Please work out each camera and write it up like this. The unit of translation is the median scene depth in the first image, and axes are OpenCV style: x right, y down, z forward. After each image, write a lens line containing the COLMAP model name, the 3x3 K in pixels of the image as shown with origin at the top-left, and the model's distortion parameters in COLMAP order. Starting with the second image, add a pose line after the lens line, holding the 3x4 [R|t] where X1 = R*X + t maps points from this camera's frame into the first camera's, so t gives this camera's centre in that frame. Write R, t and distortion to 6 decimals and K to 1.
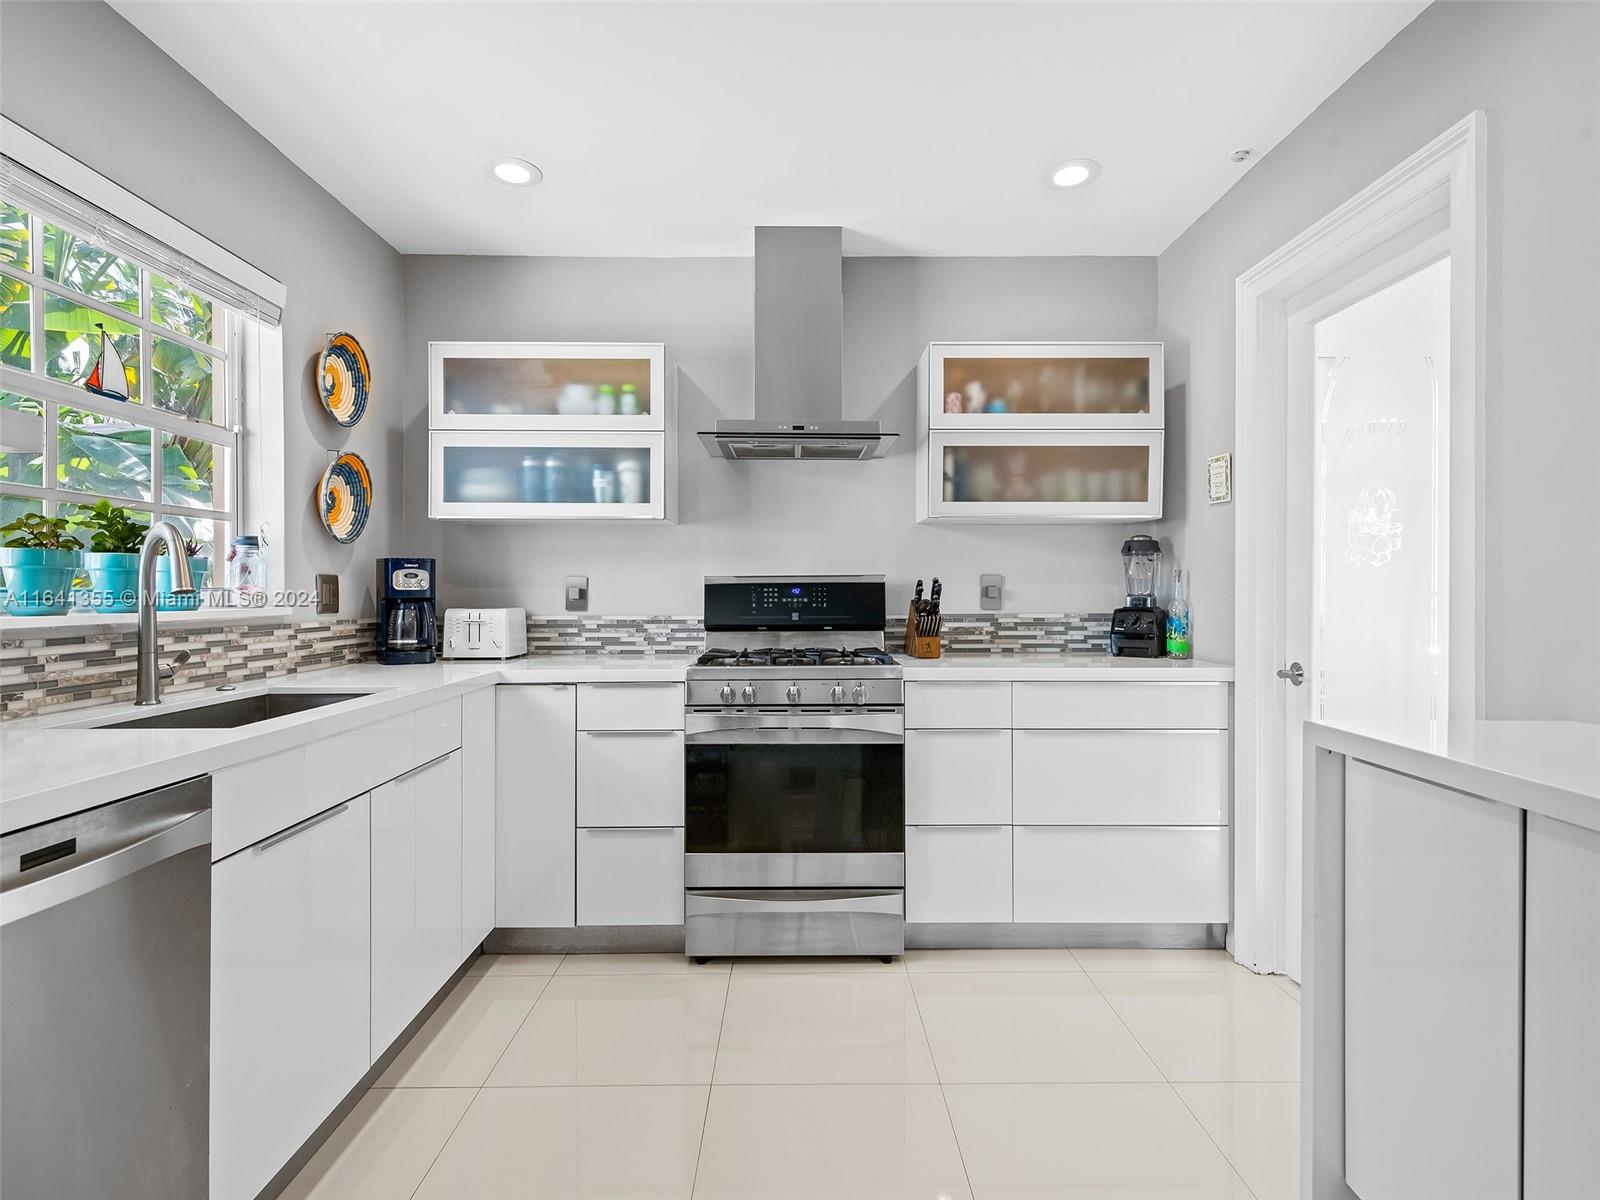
lens RADIAL K [[779.2, 0, 794.8], [0, 779.2, 594.1], [0, 0, 1]] dist [0.003453, -0.000746]
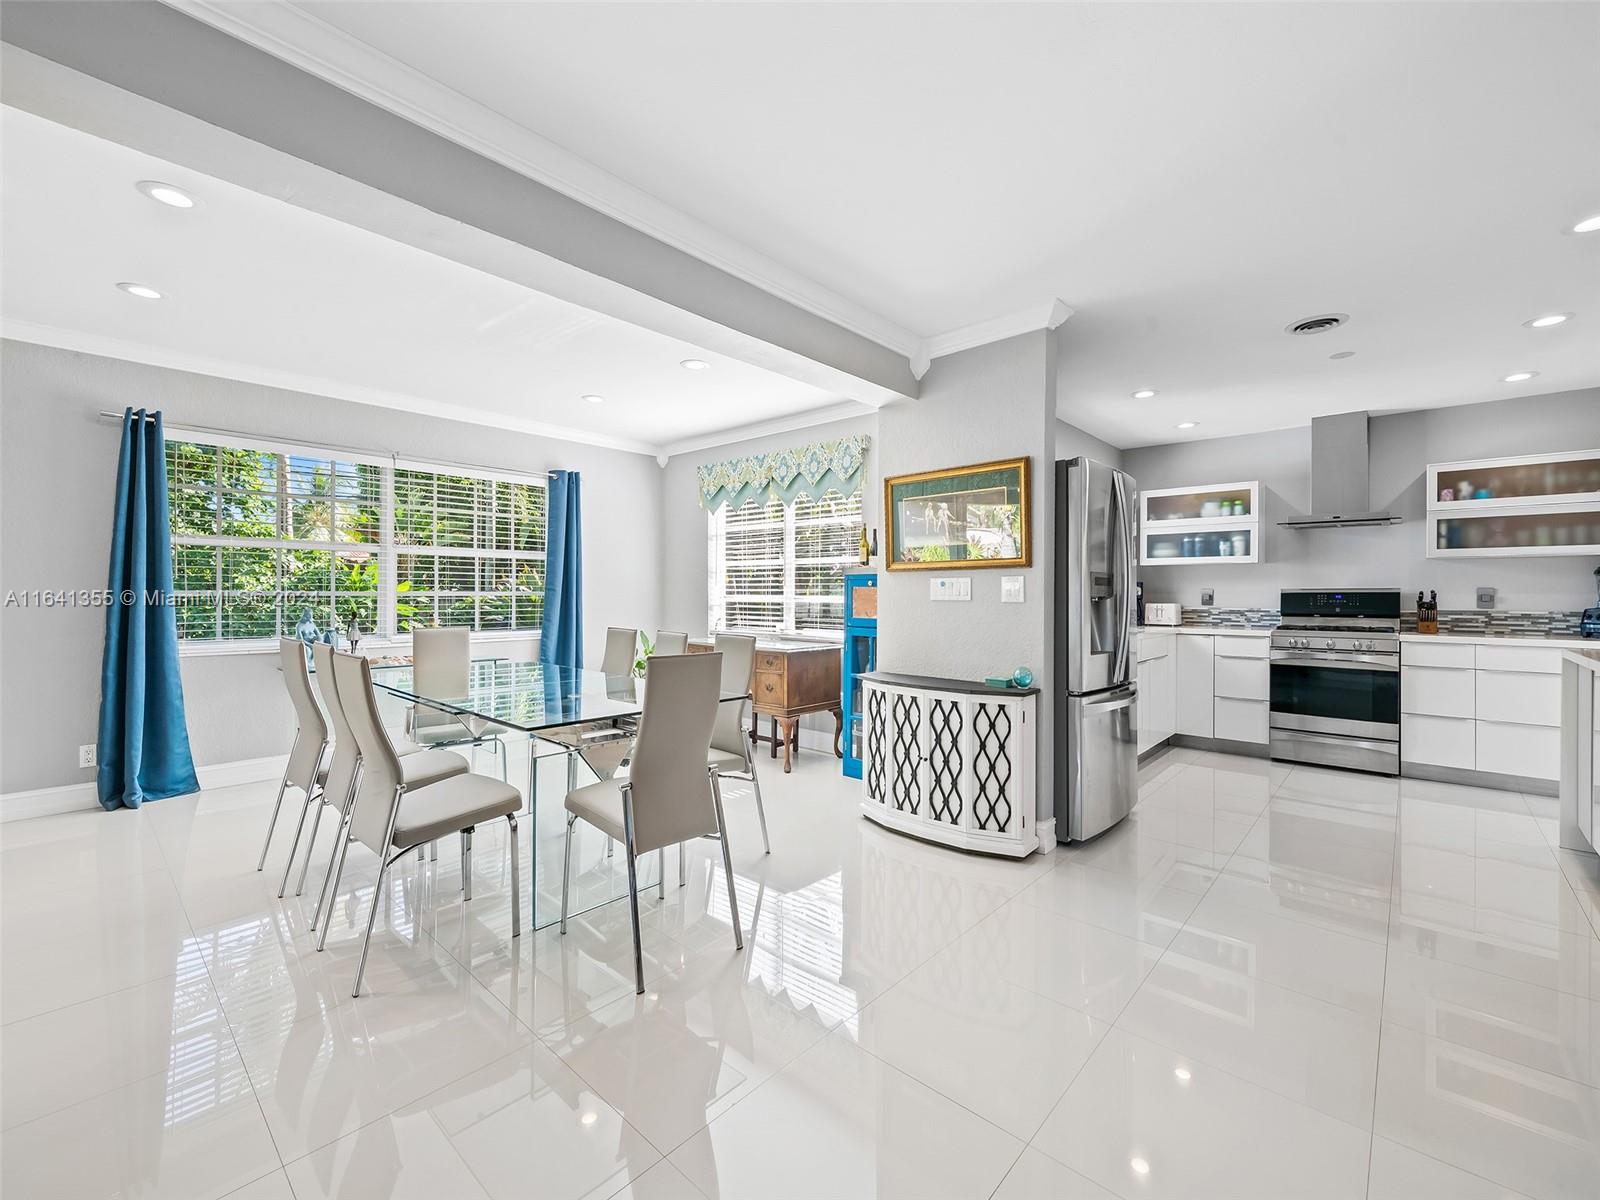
lens RADIAL K [[666.9, 0, 797.7], [0, 666.9, 593.8], [0, 0, 1]] dist [-0.001200, -0.000622]
pose [[0.736049, 0.003964, -0.676917, 0.142212], [-0.007855, 0.999966, -0.002685, 0.003995], [0.676883, 0.007293, 0.736055, -1.208966]]
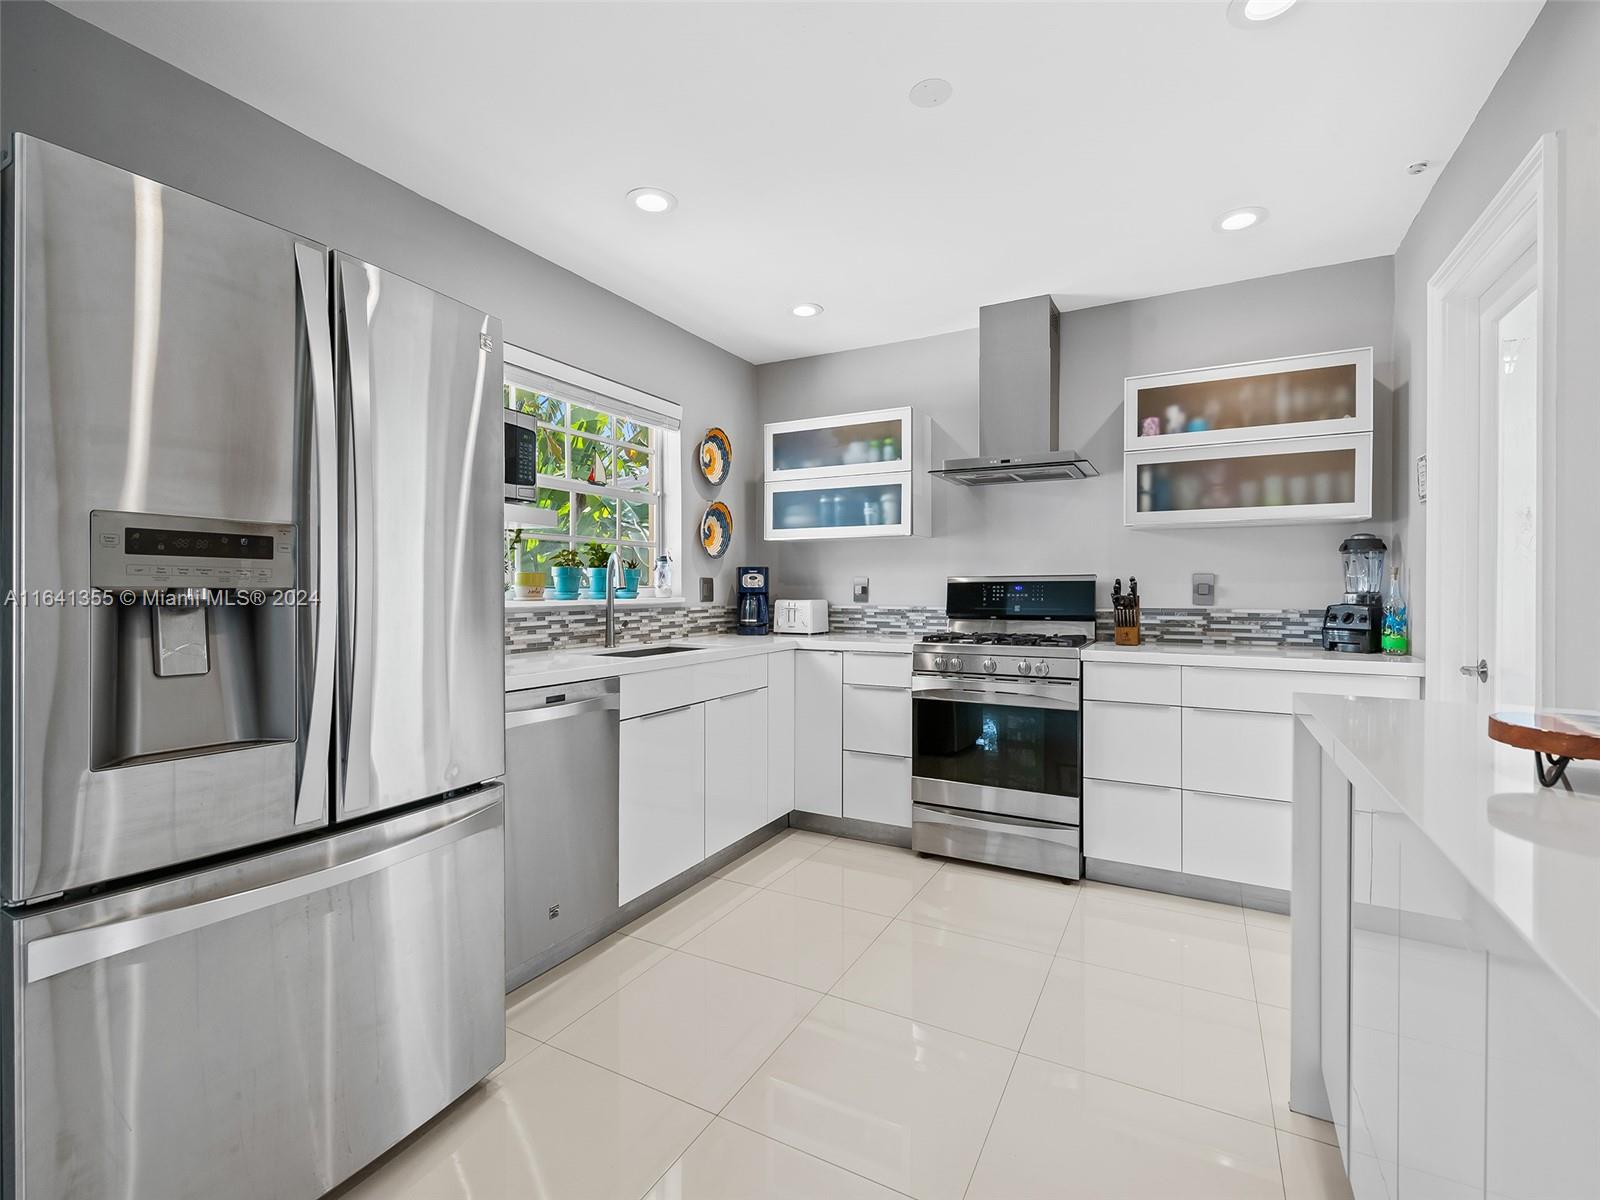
lens RADIAL K [[718.2, 0, 793.7], [0, 718.2, 592.9], [0, 0, 1]] dist [0.002137, -0.000052]
pose [[0.873877, 0.003913, -0.486131, 0.263194], [-0.002516, 0.999991, 0.003526, 0.000466], [0.486140, -0.001858, 0.873879, -0.199081]]
